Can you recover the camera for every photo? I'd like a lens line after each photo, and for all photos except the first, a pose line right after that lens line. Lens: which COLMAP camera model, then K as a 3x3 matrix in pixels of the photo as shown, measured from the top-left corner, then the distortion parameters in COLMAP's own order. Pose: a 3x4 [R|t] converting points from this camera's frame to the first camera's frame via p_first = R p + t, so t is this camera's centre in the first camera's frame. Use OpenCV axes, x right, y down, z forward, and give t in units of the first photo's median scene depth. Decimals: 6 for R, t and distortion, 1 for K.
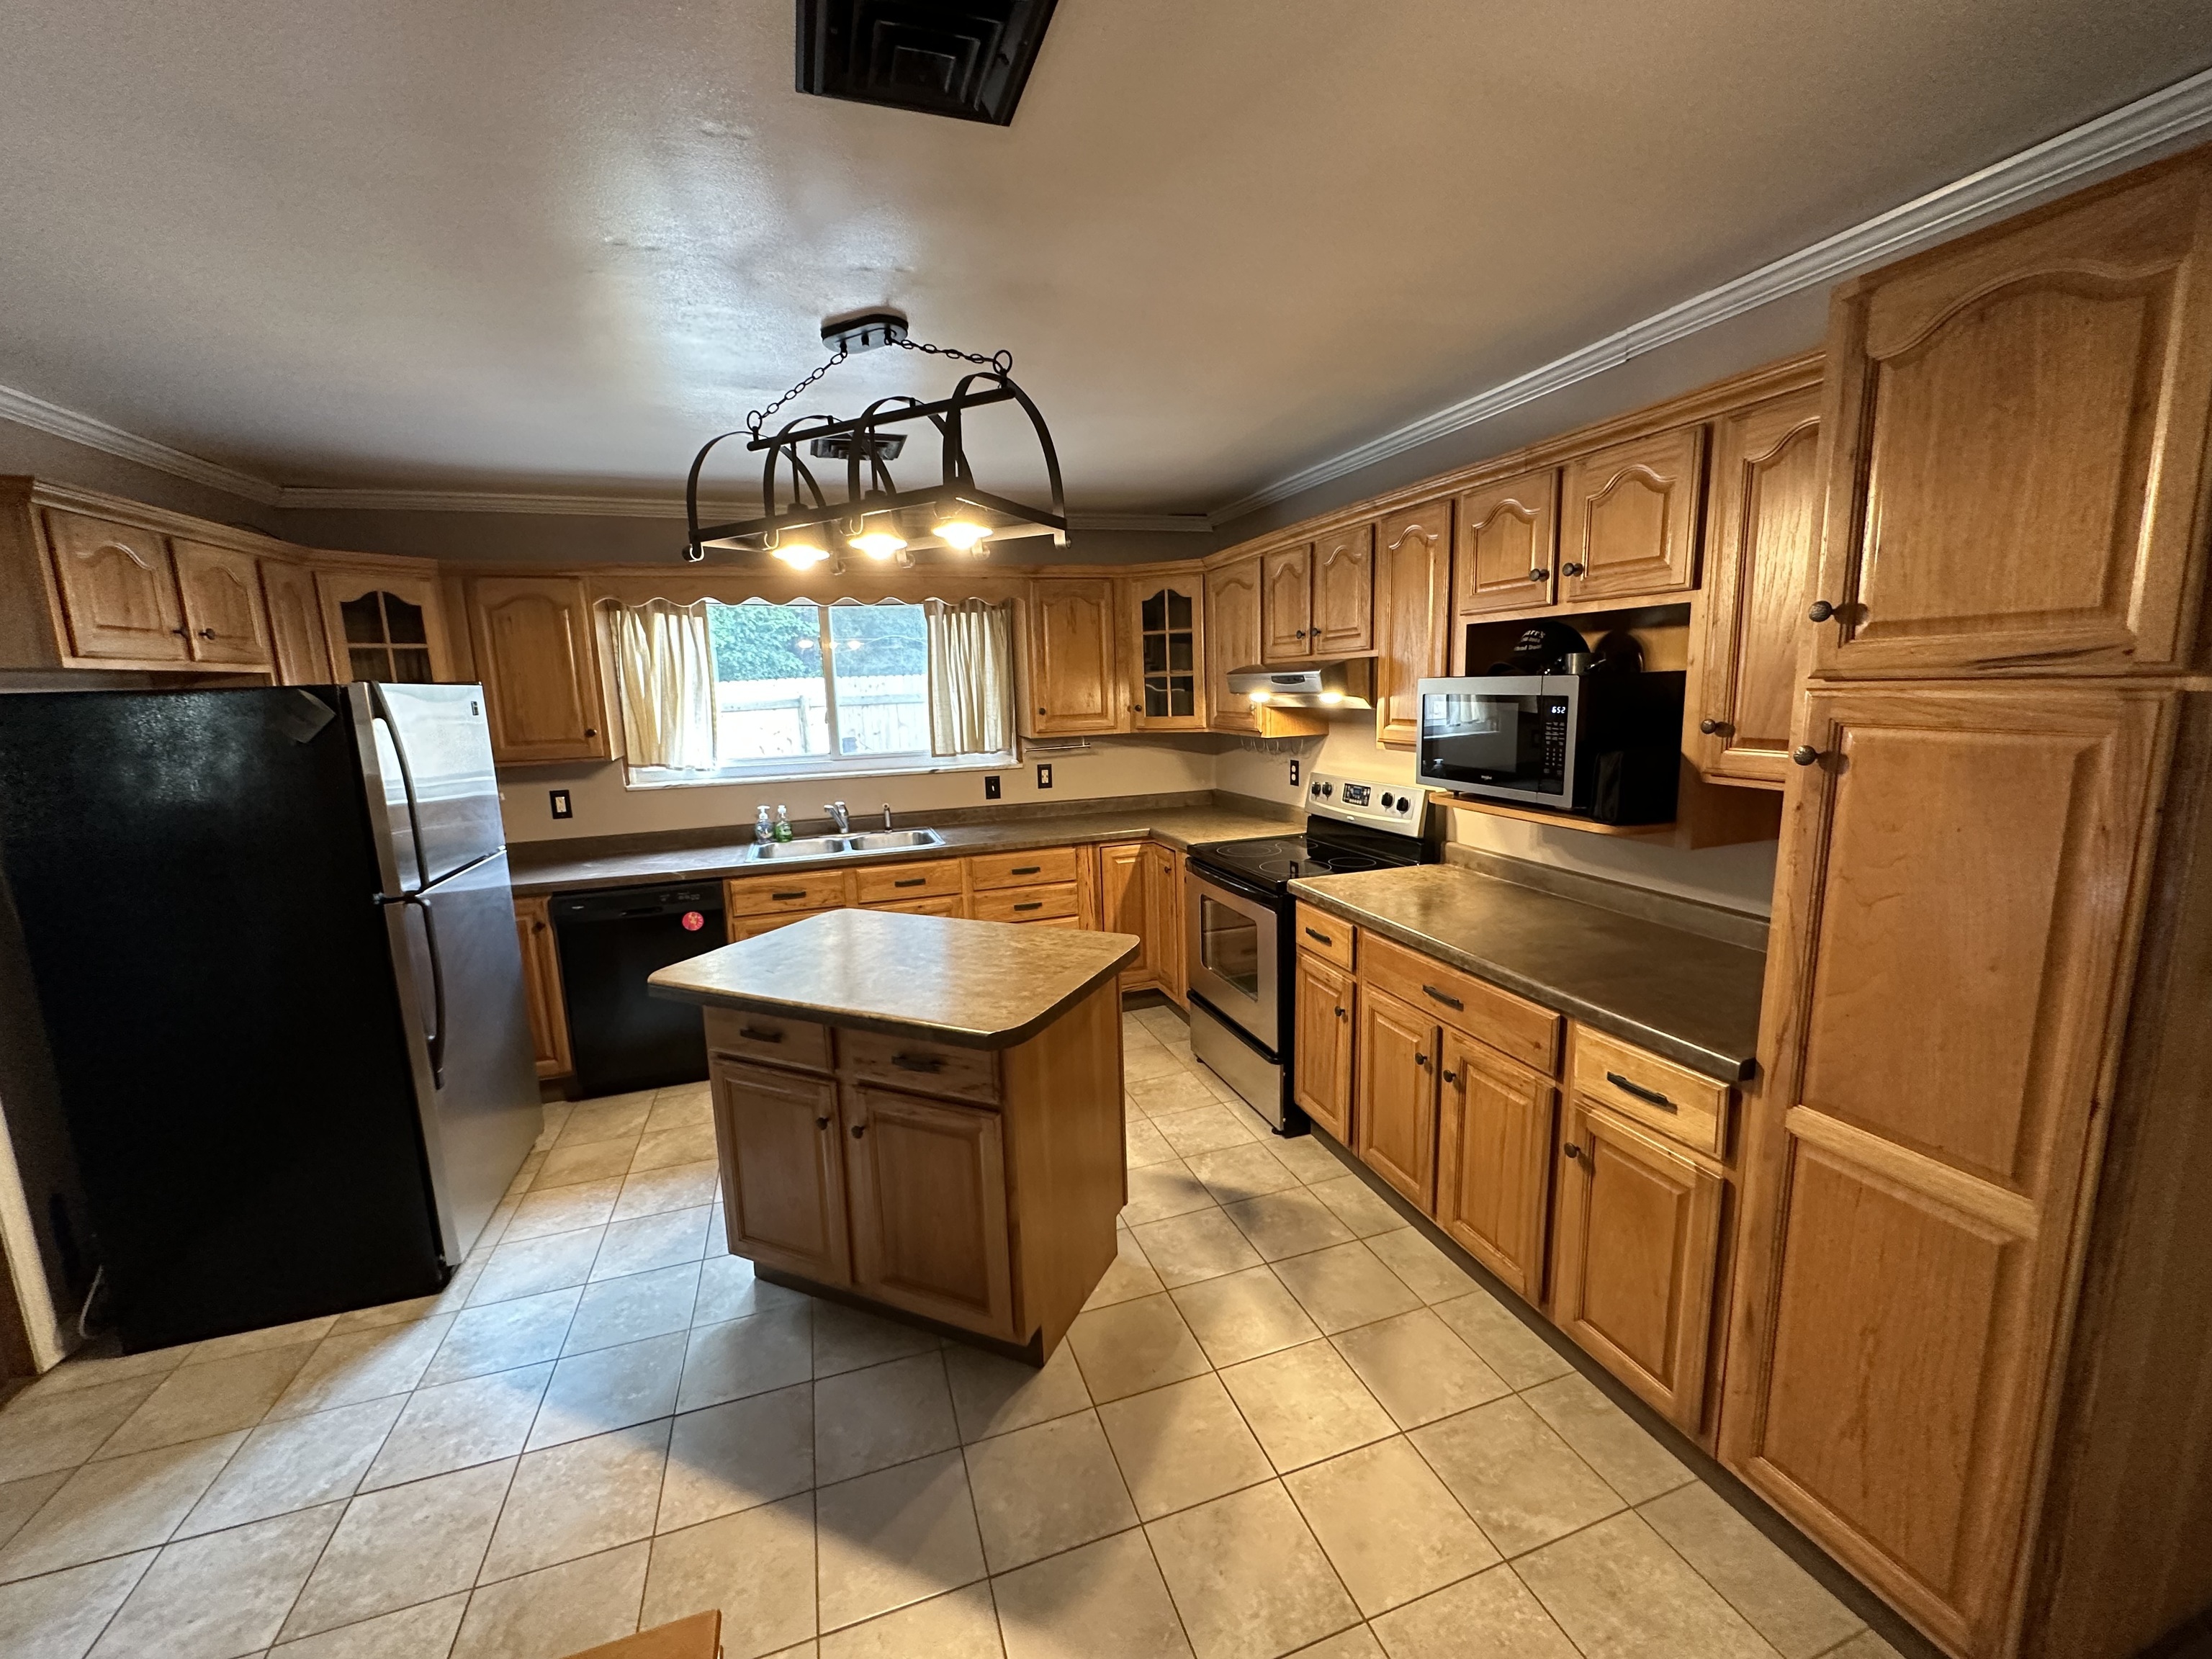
lens RADIAL K [[880.0, 0, 1106.0], [0, 880.0, 829.5], [0, 0, 1]] dist [-0.009184, 0.002806]
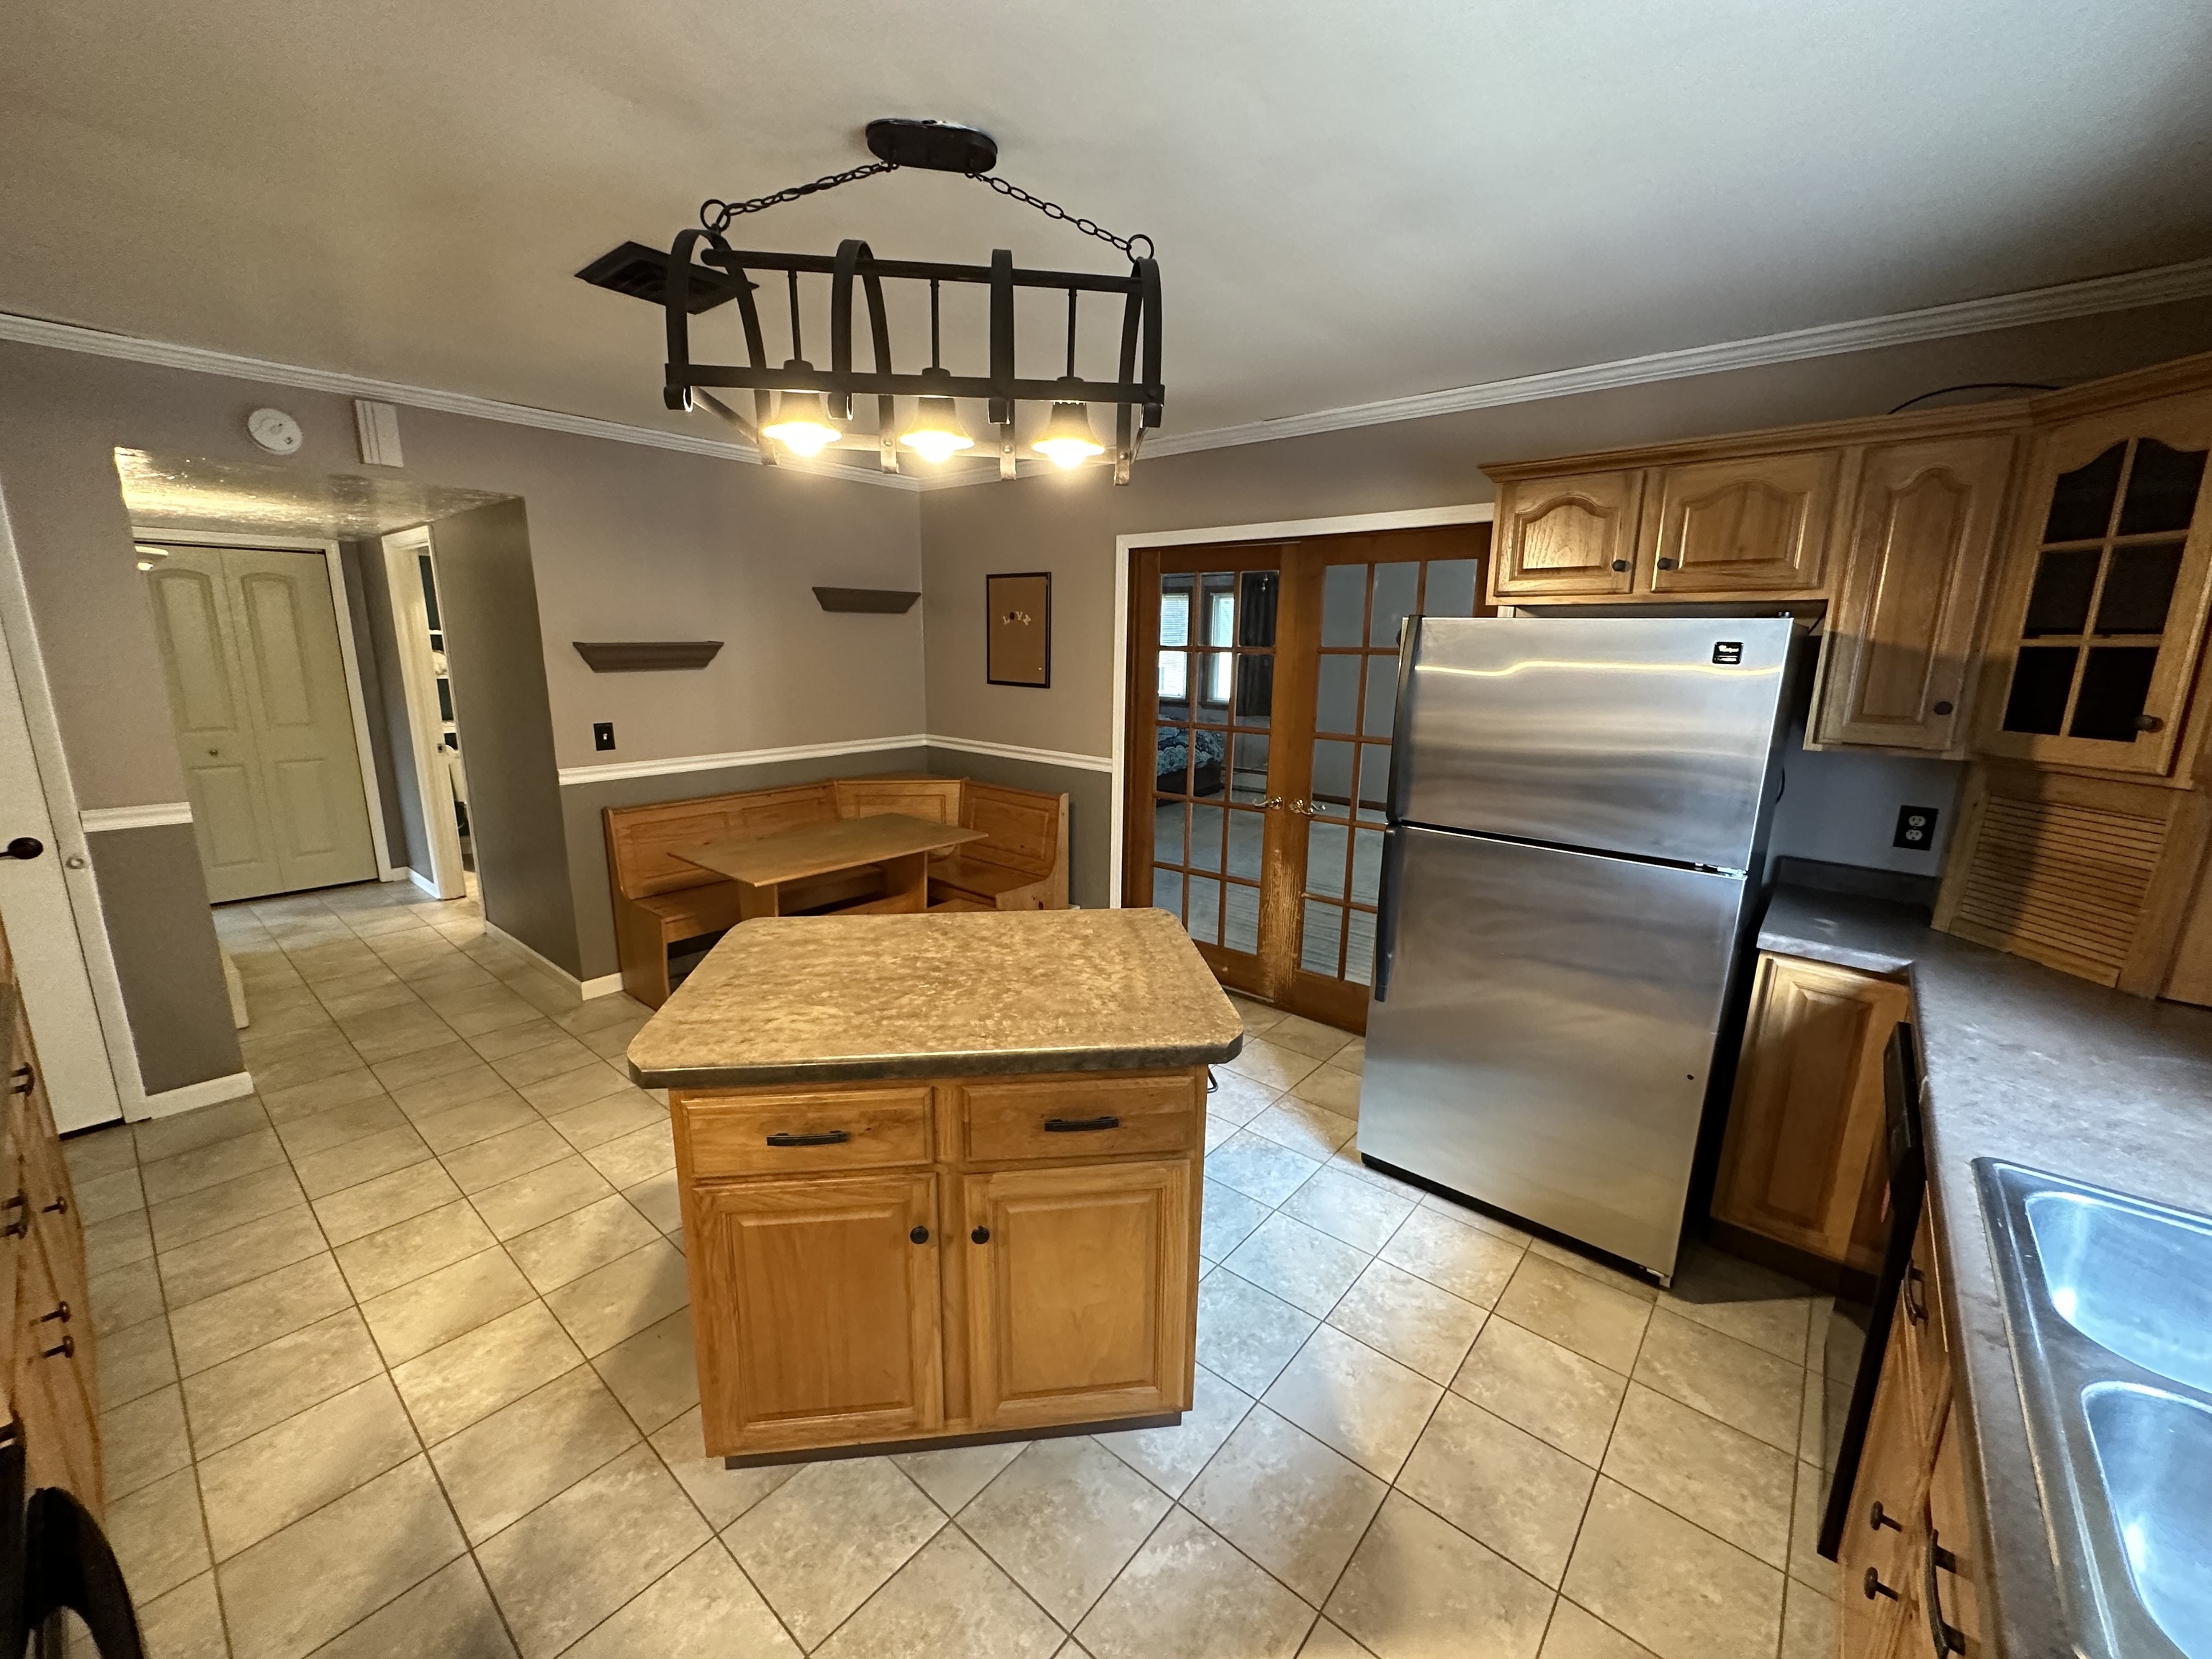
lens RADIAL K [[880.0, 0, 1106.0], [0, 880.0, 829.5], [0, 0, 1]] dist [-0.009184, 0.002806]
pose [[-0.855904, 0.128375, -0.500948, 0.039773], [-0.071097, 0.930288, 0.359874, -0.272745], [0.512225, 0.343633, -0.787110, 1.654384]]
